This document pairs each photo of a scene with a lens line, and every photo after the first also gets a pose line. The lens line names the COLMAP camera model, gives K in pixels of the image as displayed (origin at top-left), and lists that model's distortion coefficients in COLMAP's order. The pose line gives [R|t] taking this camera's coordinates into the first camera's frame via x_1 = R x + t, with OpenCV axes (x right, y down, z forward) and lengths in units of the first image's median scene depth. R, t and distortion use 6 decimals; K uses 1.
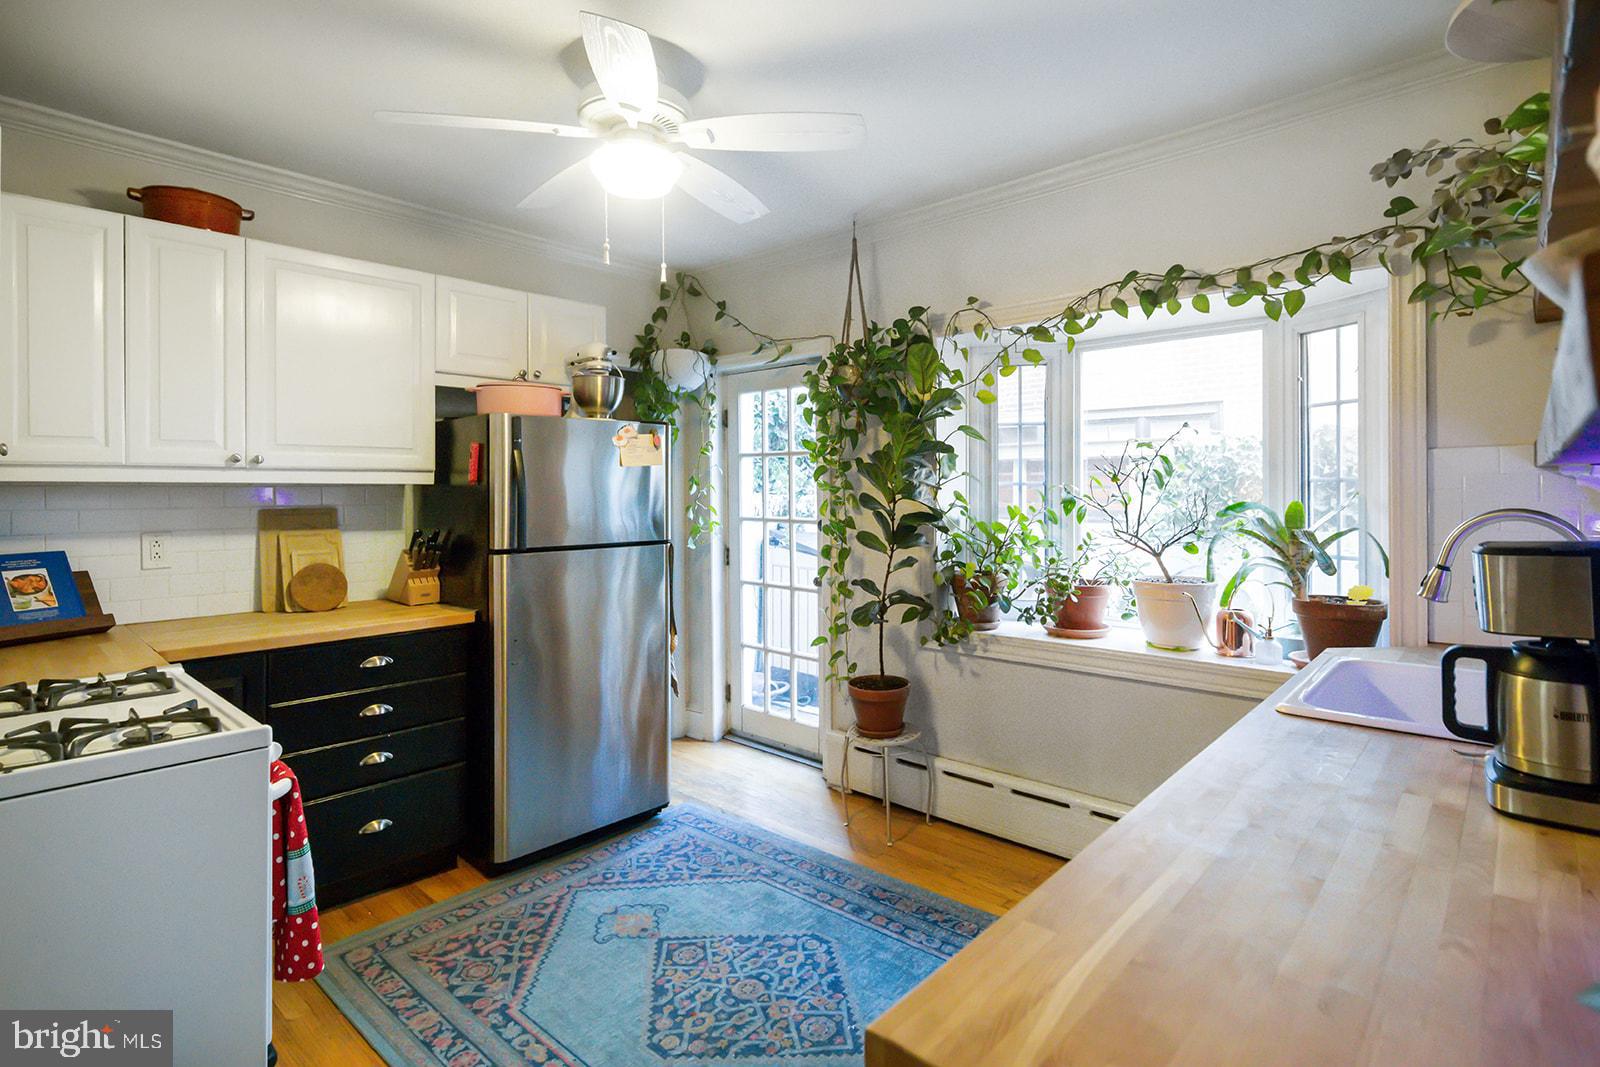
lens RADIAL K [[790.3, 0, 814.5], [0, 790.3, 496.0], [0, 0, 1]] dist [0.002393, -0.002470]
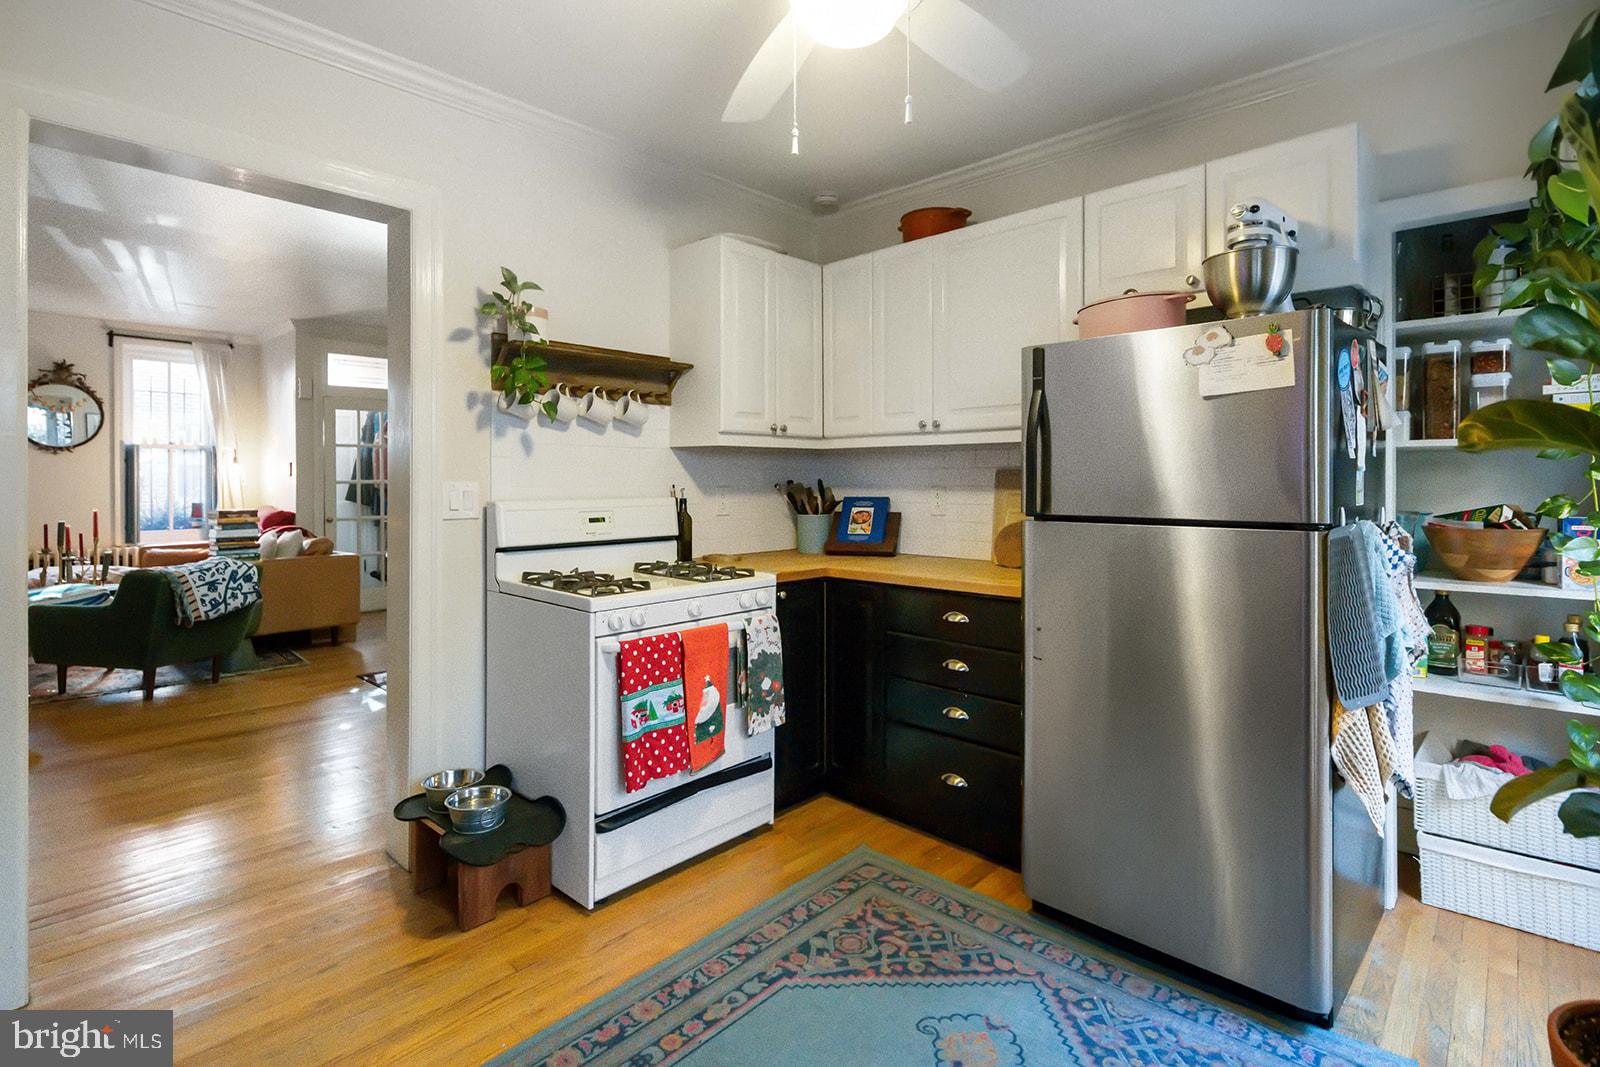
lens RADIAL K [[790.3, 0, 819.4], [0, 790.3, 501.8], [0, 0, 1]] dist [0.002393, -0.002470]
pose [[-0.032213, 0.031654, -0.998980, 0.446772], [-0.008018, 0.999458, 0.031928, 0.030987], [0.999449, 0.009039, -0.031942, 0.855427]]
